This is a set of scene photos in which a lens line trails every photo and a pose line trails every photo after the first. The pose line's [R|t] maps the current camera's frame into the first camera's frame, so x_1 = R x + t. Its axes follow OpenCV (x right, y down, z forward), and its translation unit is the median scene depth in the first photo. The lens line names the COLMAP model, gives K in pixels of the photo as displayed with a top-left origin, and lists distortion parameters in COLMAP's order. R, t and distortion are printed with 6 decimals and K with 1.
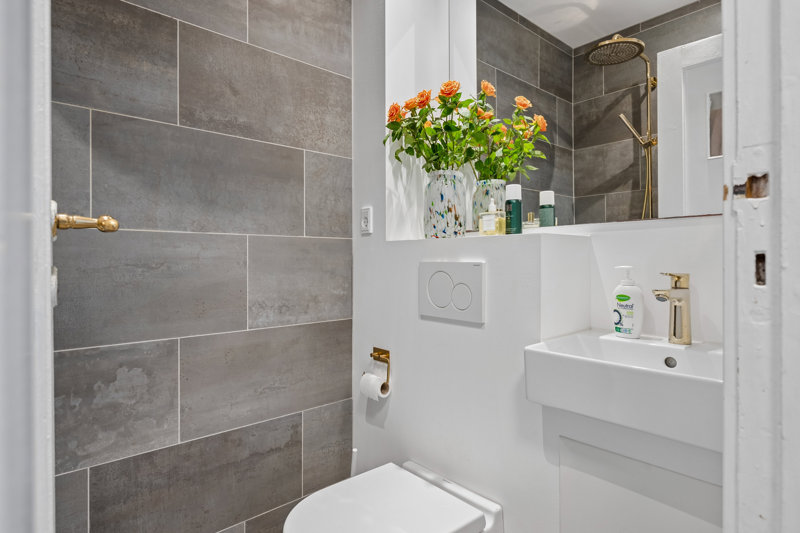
lens RADIAL K [[435.7, 0, 400.0], [0, 435.7, 266.5], [0, 0, 1]] dist [-0.003047, -0.000644]
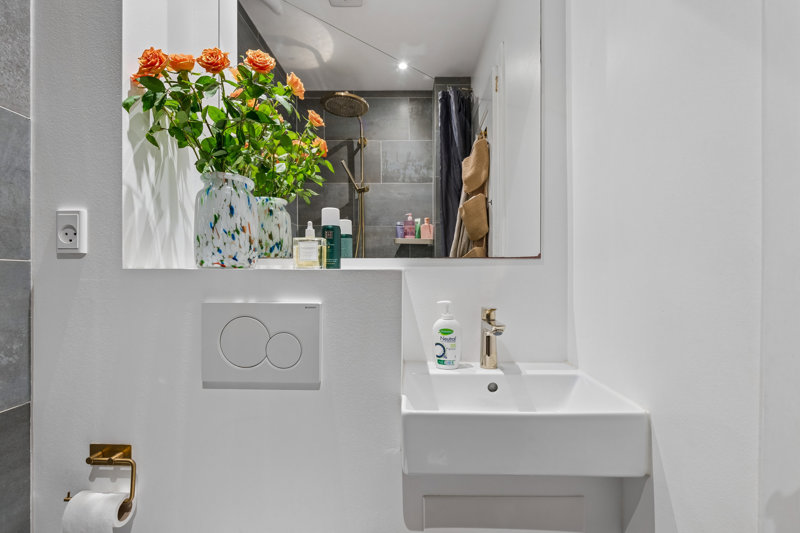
lens RADIAL K [[344.7, 0, 400.6], [0, 344.7, 277.2], [0, 0, 1]] dist [-0.002074, -0.000168]
pose [[0.667912, -0.003009, 0.744234, -0.136060], [0.006143, 0.999980, -0.001471, -0.044209], [-0.744215, 0.005554, 0.667917, 0.392014]]
